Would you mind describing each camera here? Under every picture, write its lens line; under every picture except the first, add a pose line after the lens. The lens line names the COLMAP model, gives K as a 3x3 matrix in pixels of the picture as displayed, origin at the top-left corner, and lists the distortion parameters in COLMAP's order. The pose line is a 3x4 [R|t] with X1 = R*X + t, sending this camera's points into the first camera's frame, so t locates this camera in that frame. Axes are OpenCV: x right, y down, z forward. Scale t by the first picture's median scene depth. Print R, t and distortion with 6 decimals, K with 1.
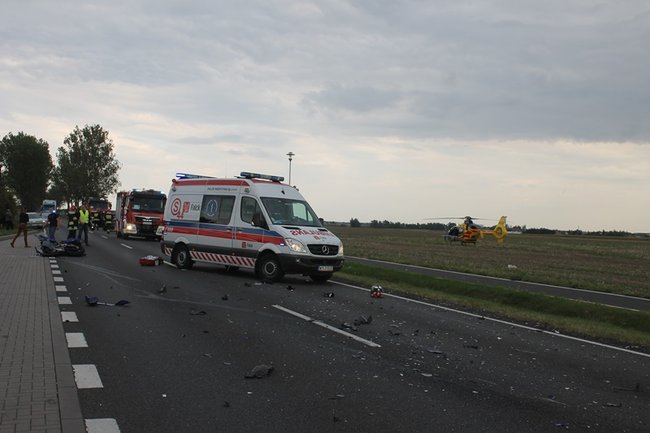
lens RADIAL K [[725.7, 0, 325.0], [0, 725.7, 216.5], [0, 0, 1]] dist [-0.177205, 0.361176]
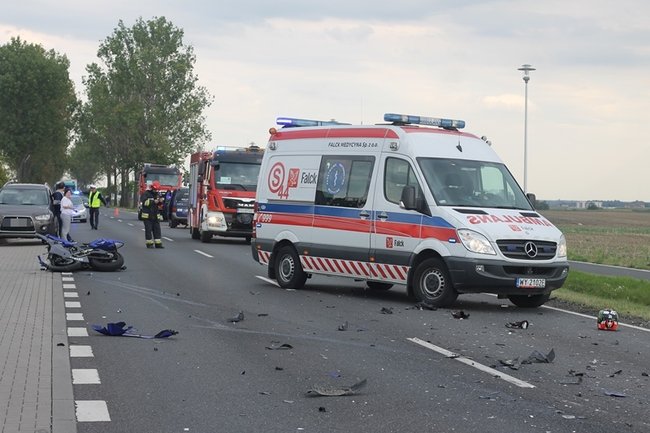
lens RADIAL K [[1539.3, 0, 325.0], [0, 1539.3, 216.5], [0, 0, 1]] dist [-0.090418, -0.369801]
pose [[0.978402, -0.014803, -0.206179, 0.080132], [0.017429, 0.999788, 0.010925, 0.004241], [0.205973, -0.014283, 0.978453, -0.171579]]
